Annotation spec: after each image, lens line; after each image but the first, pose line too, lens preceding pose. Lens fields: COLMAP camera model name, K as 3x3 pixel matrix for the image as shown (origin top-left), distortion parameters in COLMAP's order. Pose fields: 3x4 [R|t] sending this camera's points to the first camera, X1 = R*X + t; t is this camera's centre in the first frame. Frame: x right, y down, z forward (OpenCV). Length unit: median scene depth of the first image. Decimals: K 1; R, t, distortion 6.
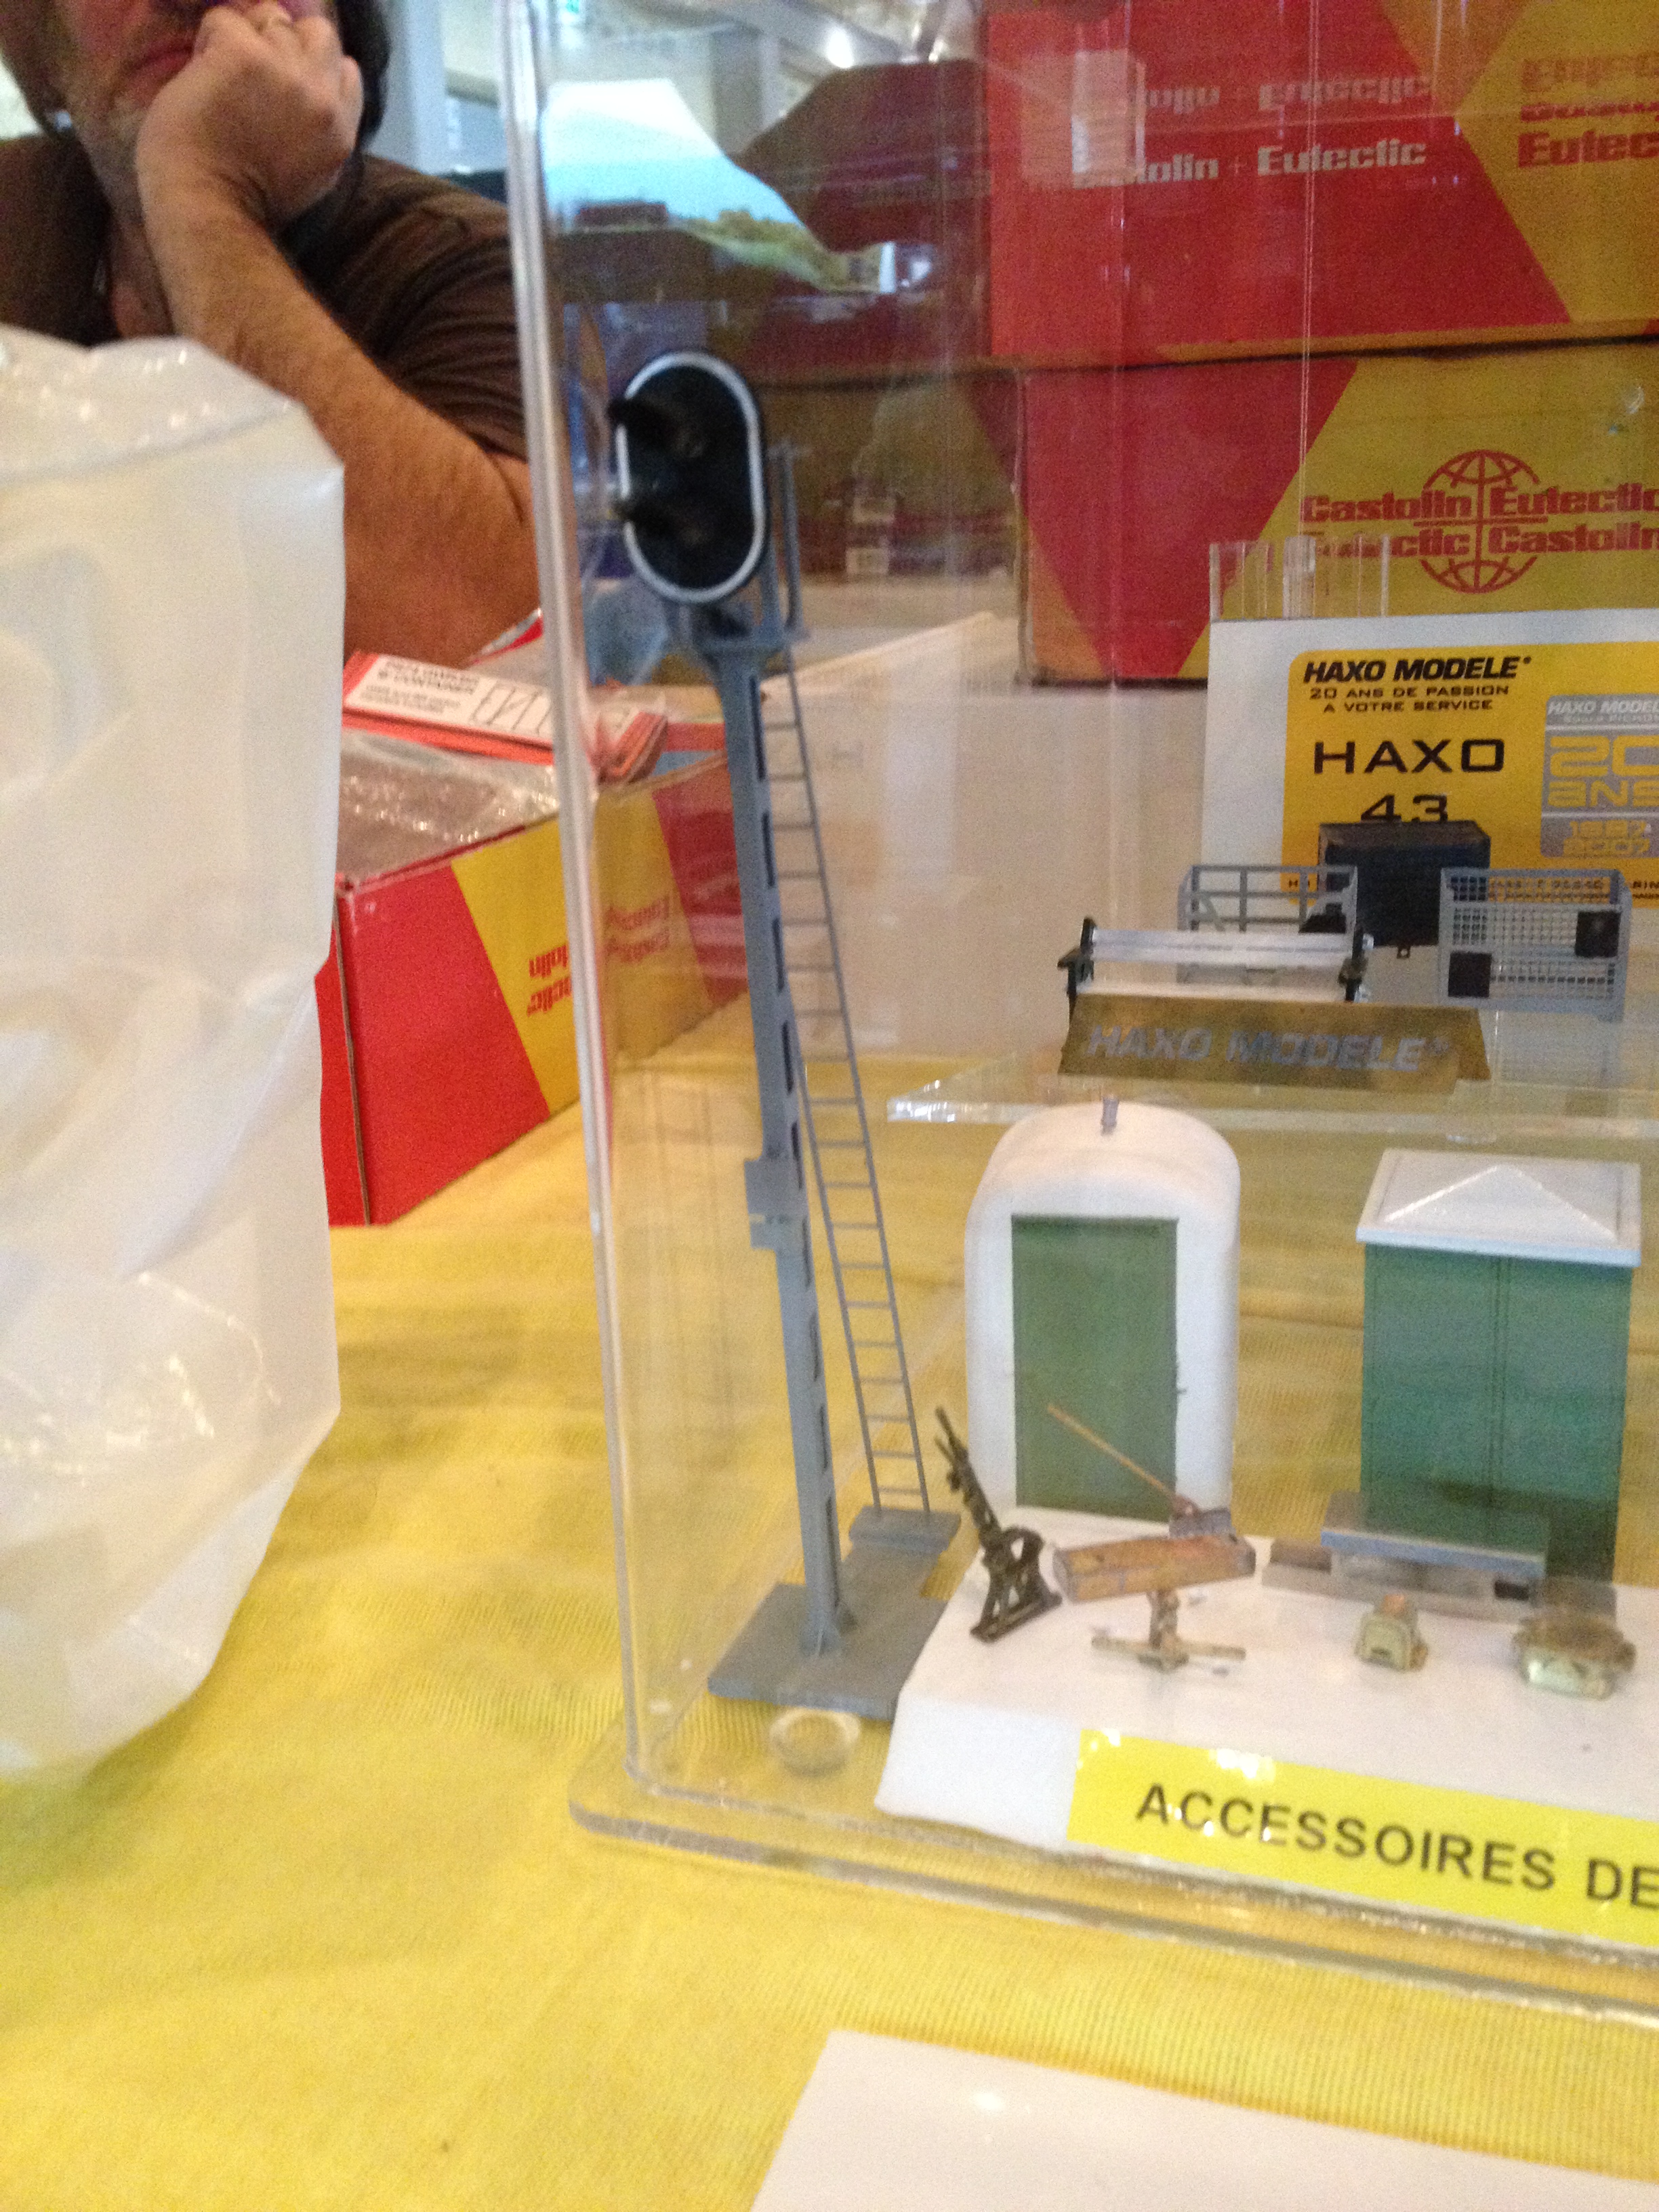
lens RADIAL K [[2114.4, 0, 826.3], [0, 2114.4, 1091.5], [0, 0, 1]] dist [0.059410, 0.000000]
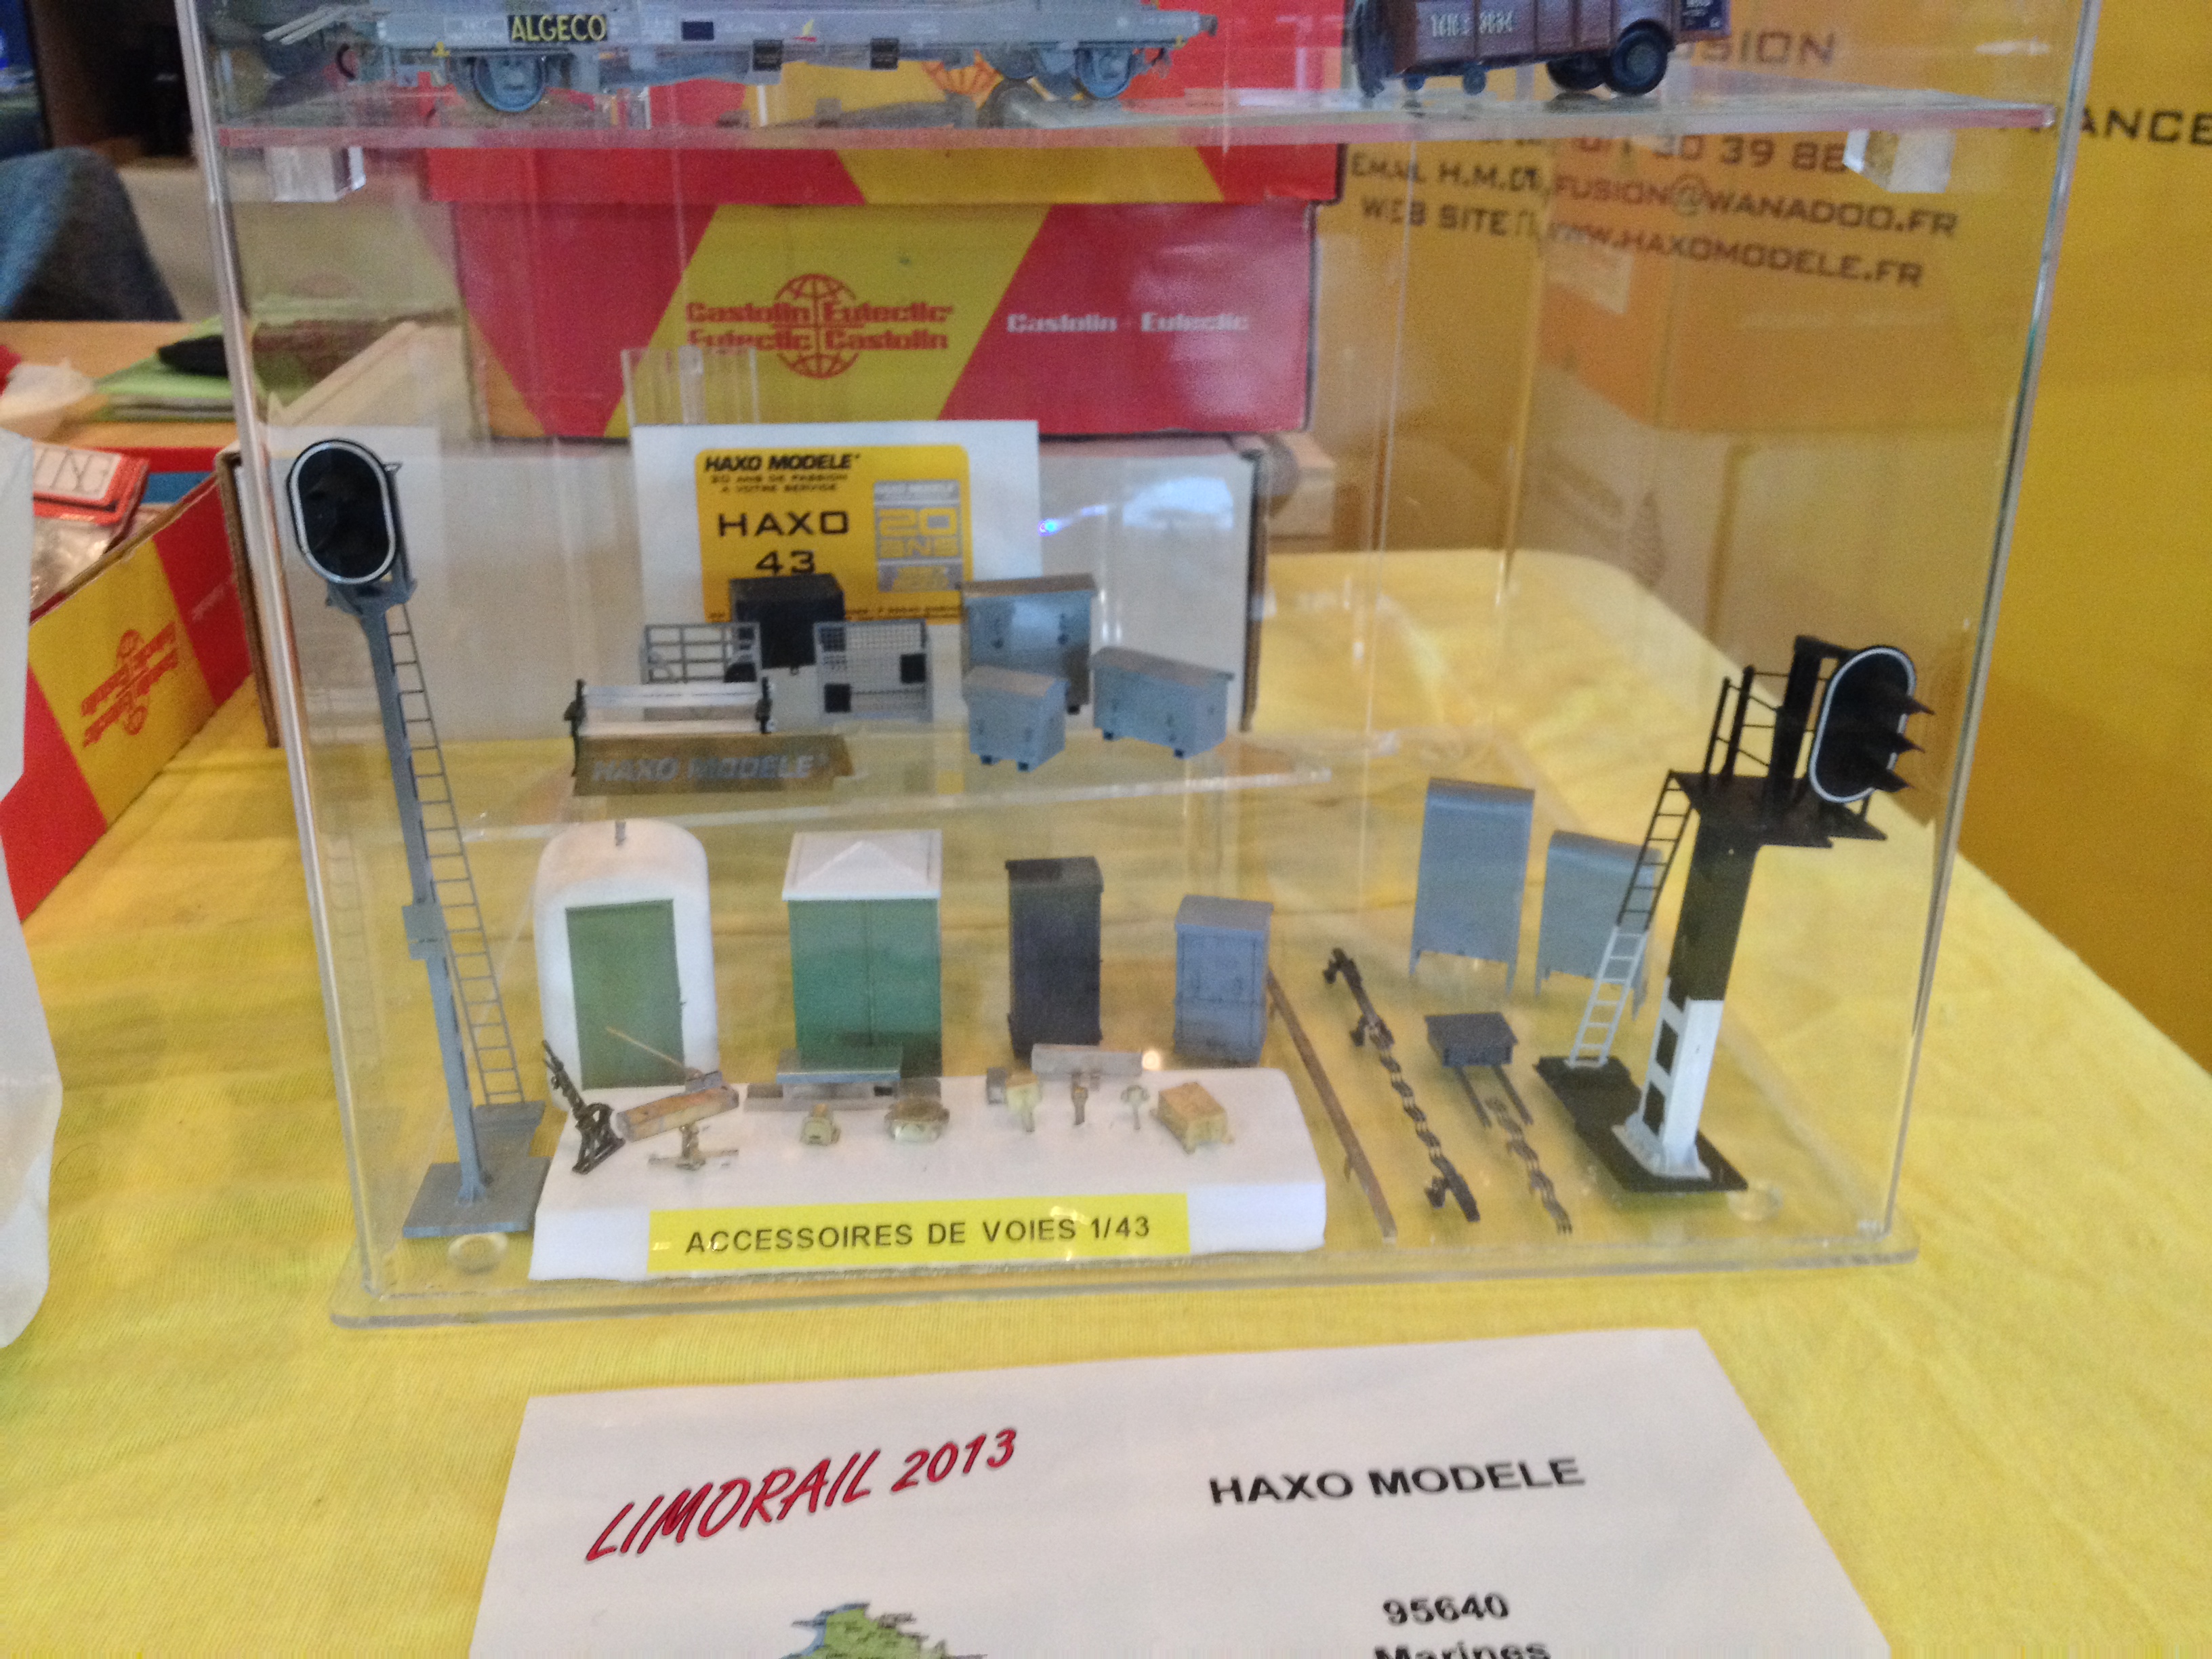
lens RADIAL K [[2051.7, 0, 1089.2], [0, 2051.7, 830.8], [0, 0, 1]] dist [0.042471, 0.000000]
pose [[0.918099, -0.109514, 0.380922, -0.128926], [0.075419, 0.991781, 0.103359, -0.125564], [-0.389110, -0.066165, 0.918812, -0.540448]]
